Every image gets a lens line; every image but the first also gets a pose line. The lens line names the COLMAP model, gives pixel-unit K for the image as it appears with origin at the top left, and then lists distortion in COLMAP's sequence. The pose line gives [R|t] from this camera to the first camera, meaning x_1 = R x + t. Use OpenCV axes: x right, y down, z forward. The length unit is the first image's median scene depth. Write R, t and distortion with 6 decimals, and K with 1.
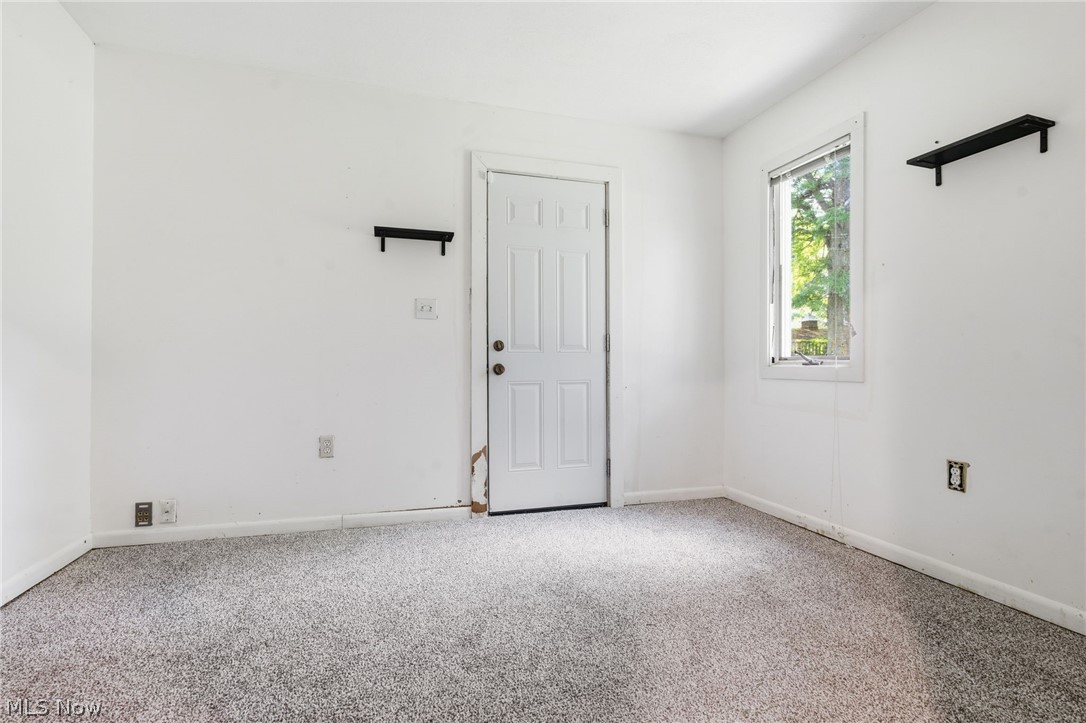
lens RADIAL K [[525.7, 0, 542.2], [0, 525.7, 363.8], [0, 0, 1]] dist [0.000058, 0.000140]
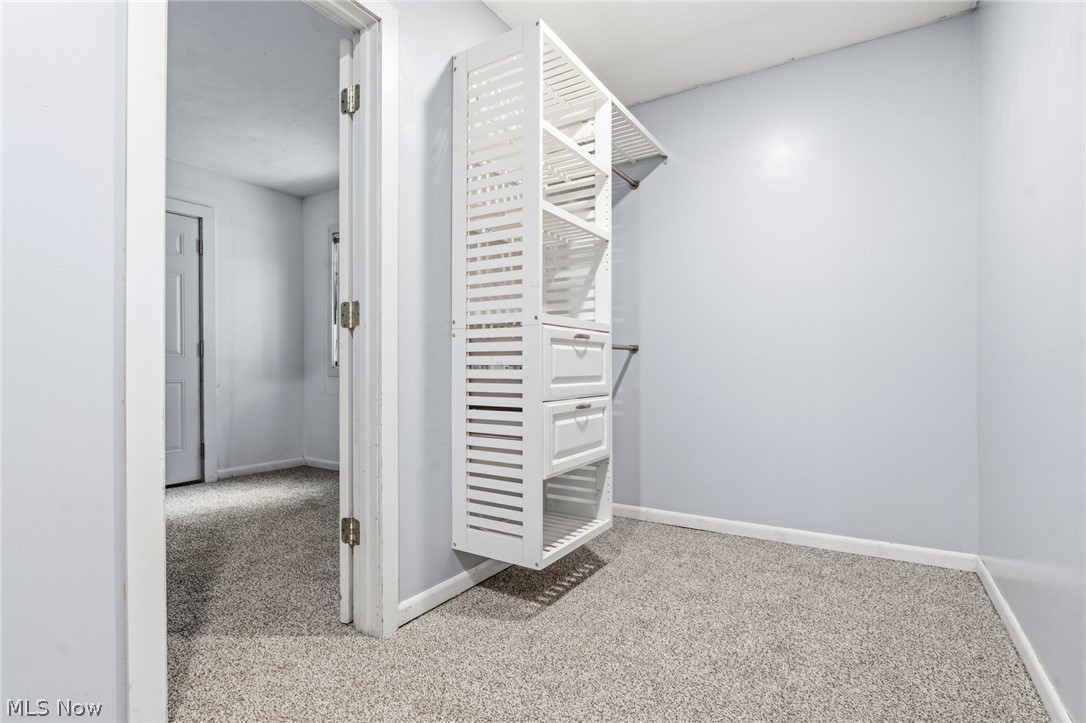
lens RADIAL K [[525.7, 0, 542.4], [0, 525.7, 366.8], [0, 0, 1]] dist [0.000058, 0.000140]
pose [[0.763488, -0.002235, 0.645818, -0.060070], [0.000508, 0.999996, 0.002860, -0.002348], [-0.645821, -0.001855, 0.763486, -0.448783]]
